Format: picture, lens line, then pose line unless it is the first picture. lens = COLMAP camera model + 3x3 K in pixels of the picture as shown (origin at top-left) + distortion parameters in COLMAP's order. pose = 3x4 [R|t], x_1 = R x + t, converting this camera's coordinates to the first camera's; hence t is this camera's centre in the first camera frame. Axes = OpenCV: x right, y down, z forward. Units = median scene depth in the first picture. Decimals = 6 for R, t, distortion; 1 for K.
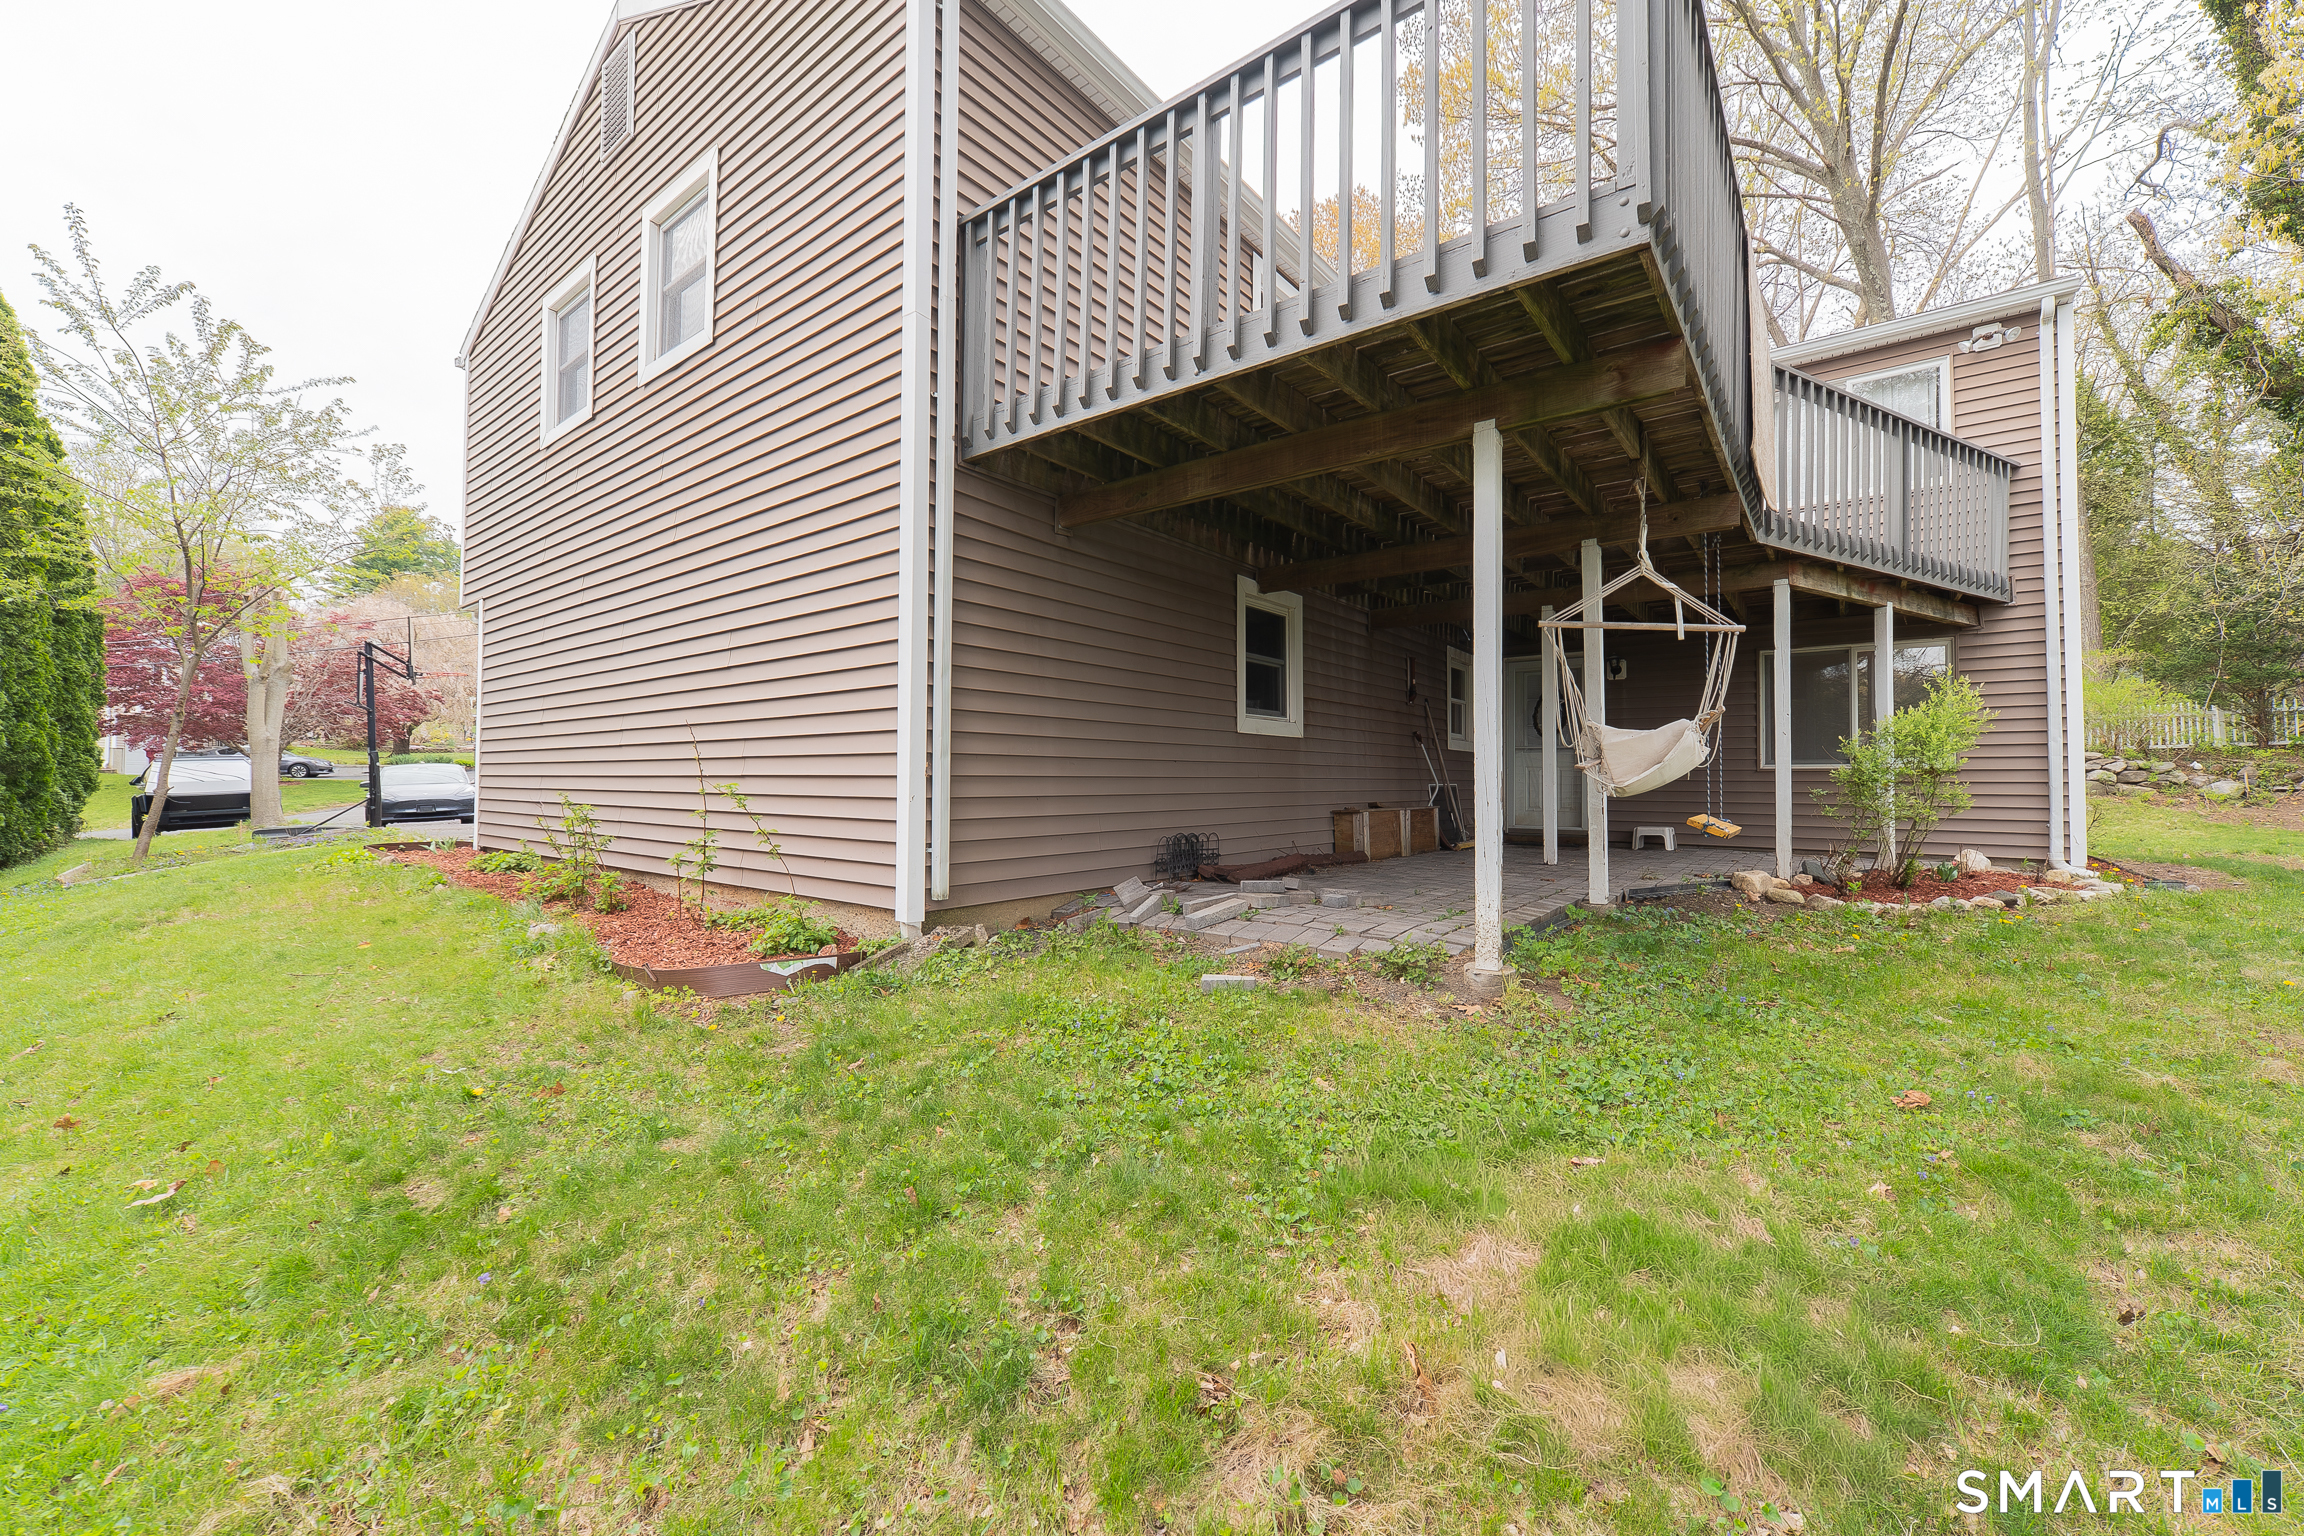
lens RADIAL K [[893.9, 0, 1146.4], [0, 893.9, 781.1], [0, 0, 1]] dist [-0.009259, 0.002302]
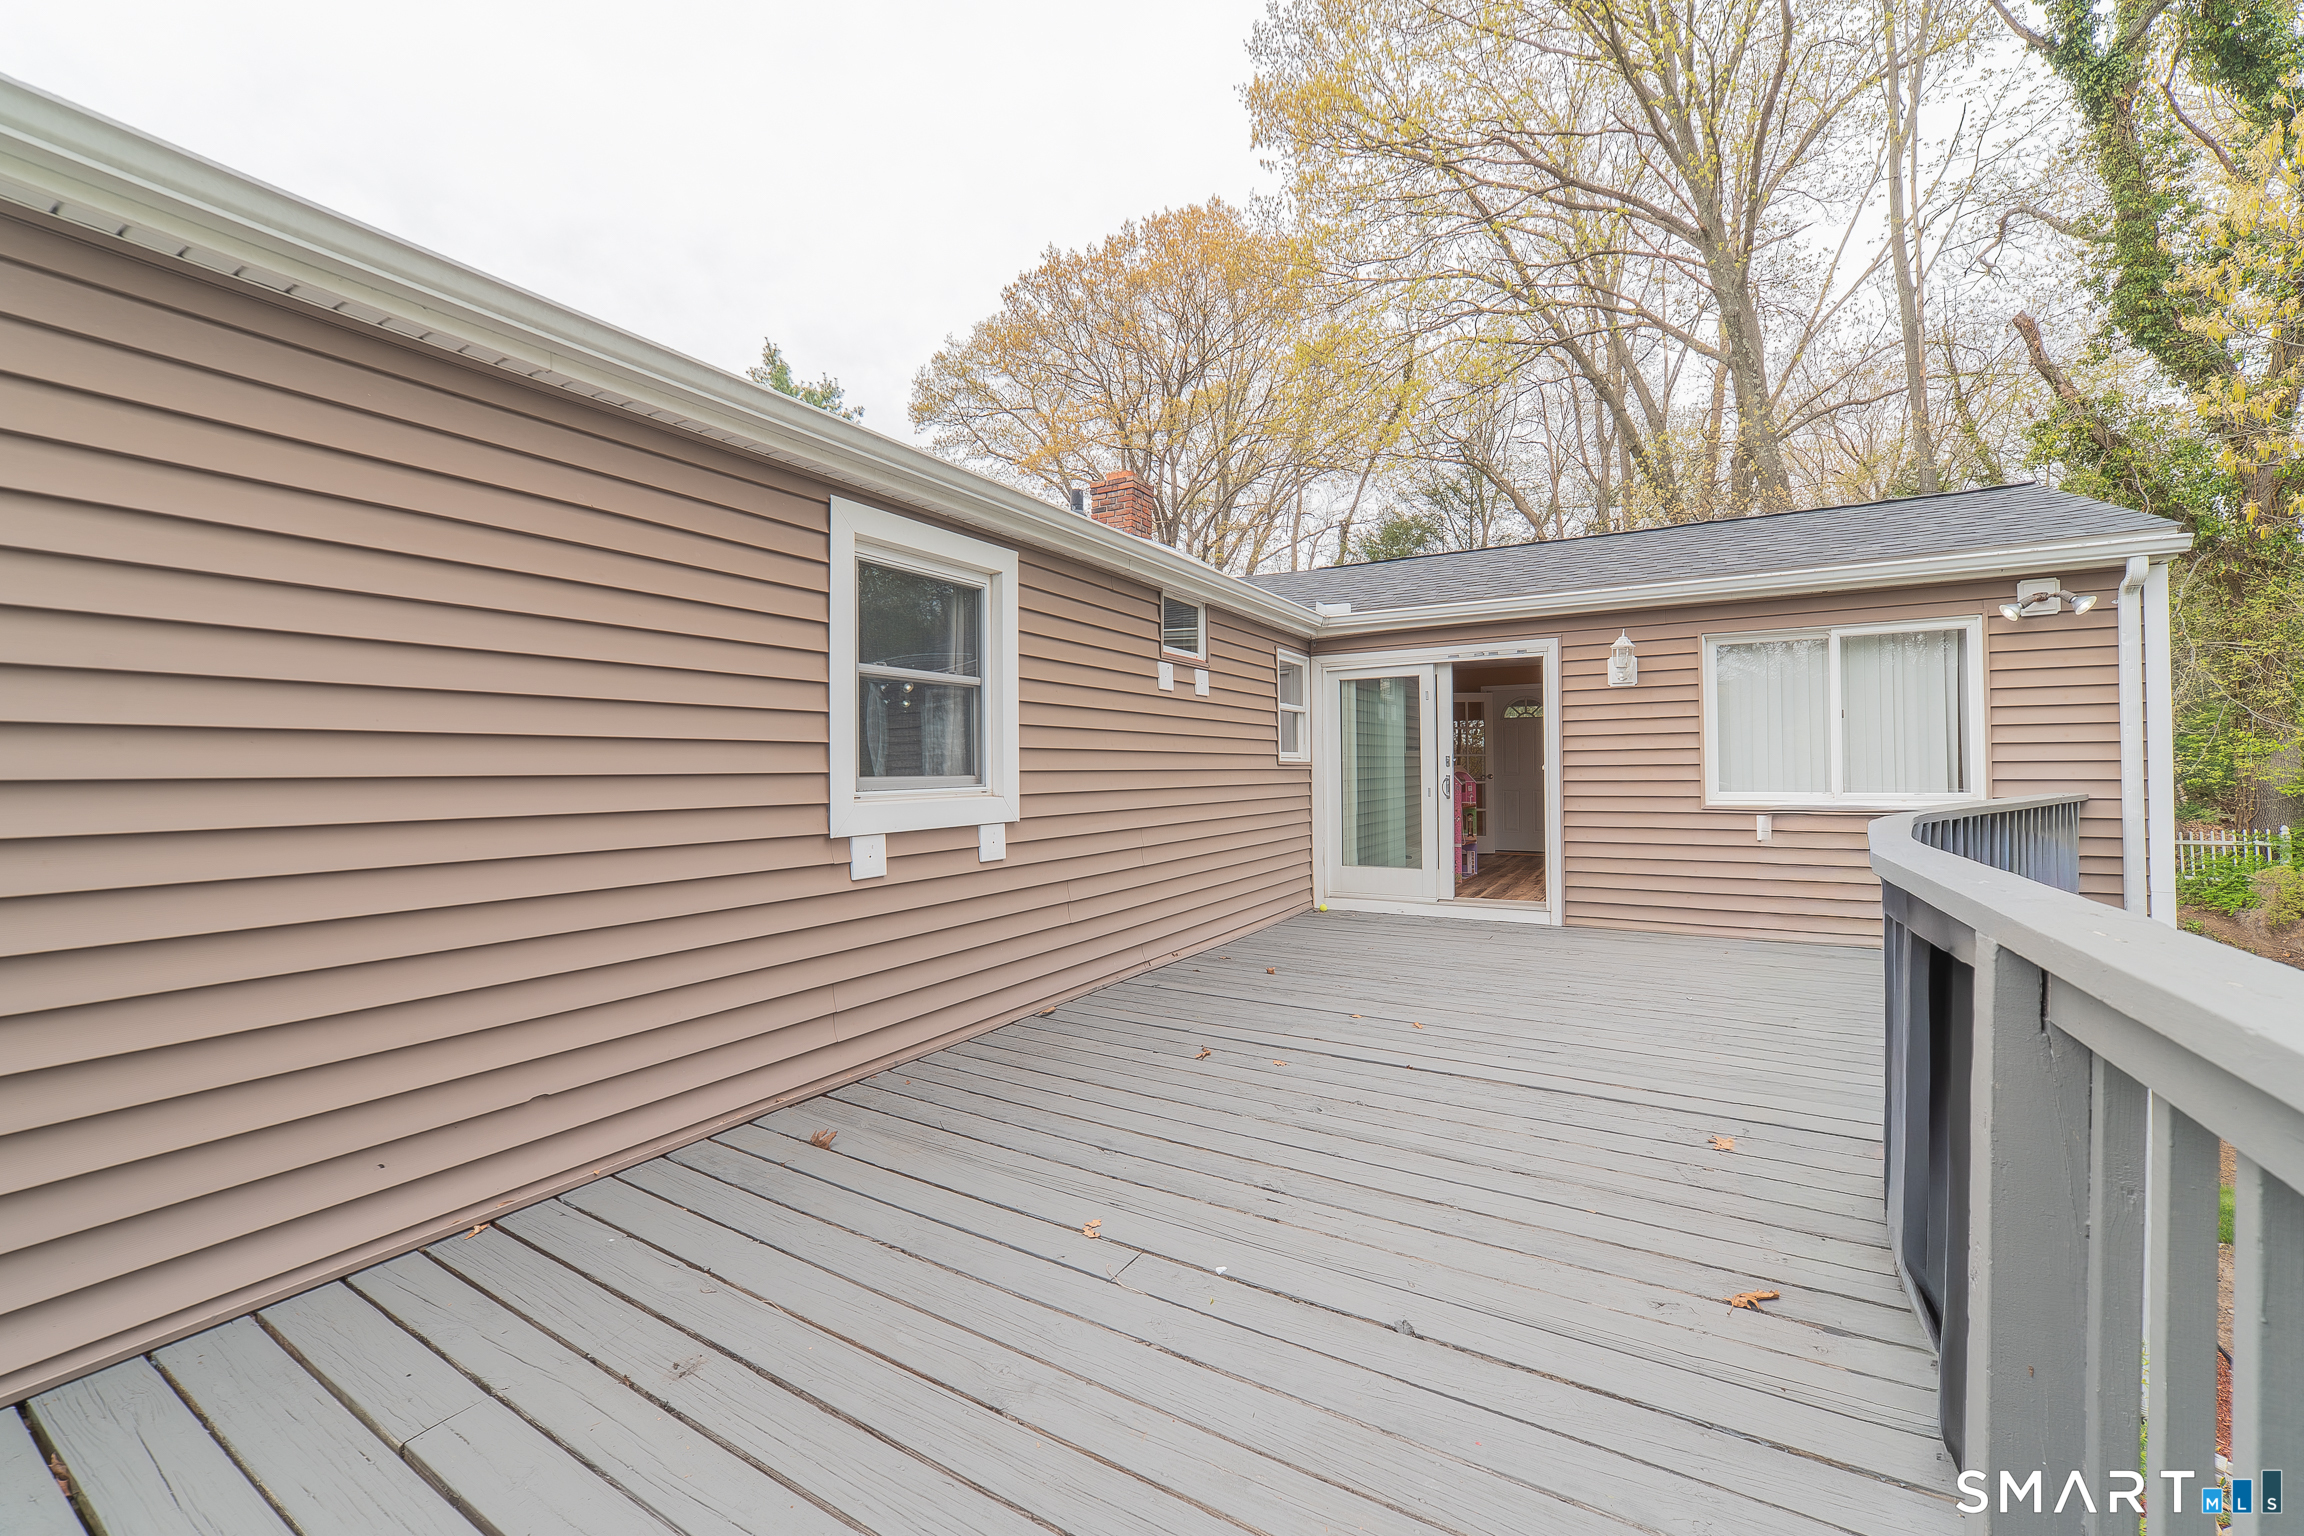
lens RADIAL K [[893.9, 0, 1157.8], [0, 893.9, 758.5], [0, 0, 1]] dist [-0.009259, 0.002302]
pose [[0.990219, -0.011828, 0.139020, 0.077681], [0.011931, 0.999929, 0.000096, -0.153654], [-0.139011, 0.001564, 0.990290, 0.170503]]
